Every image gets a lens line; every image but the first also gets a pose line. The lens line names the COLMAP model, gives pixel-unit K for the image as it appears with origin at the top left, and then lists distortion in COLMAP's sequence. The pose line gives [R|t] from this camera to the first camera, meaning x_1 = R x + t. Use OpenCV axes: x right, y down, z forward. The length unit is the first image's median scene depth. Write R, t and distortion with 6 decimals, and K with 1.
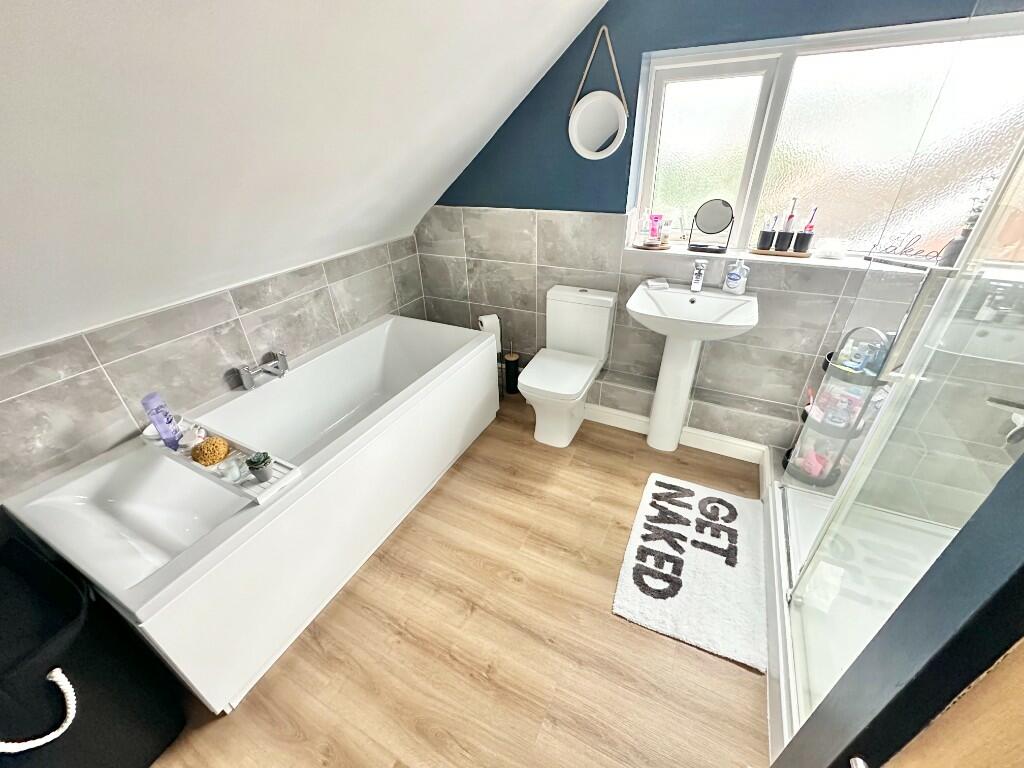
lens RADIAL K [[406.1, 0, 512.0], [0, 406.1, 384.0], [0, 0, 1]] dist [-0.009006, -0.000095]
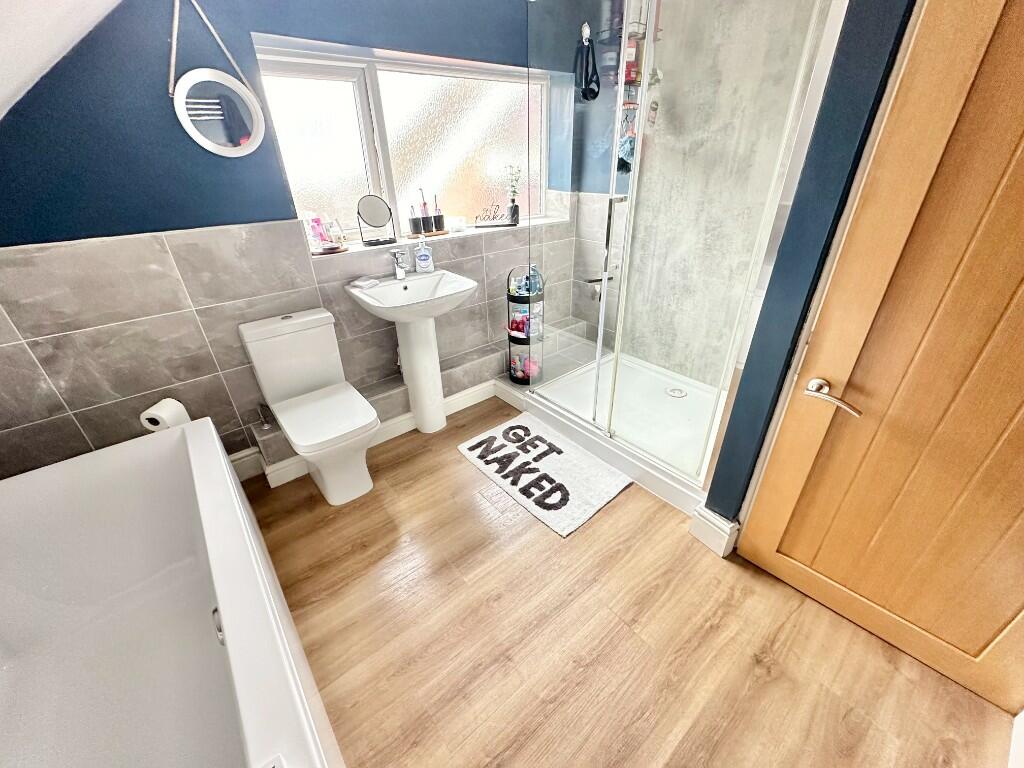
lens RADIAL K [[406.1, 0, 512.0], [0, 406.1, 384.0], [0, 0, 1]] dist [-0.009006, -0.000095]
pose [[0.402984, -0.430025, 0.807888, -0.398187], [0.476880, 0.852095, 0.215682, -0.084442], [-0.781146, 0.298349, 0.548451, 0.268379]]
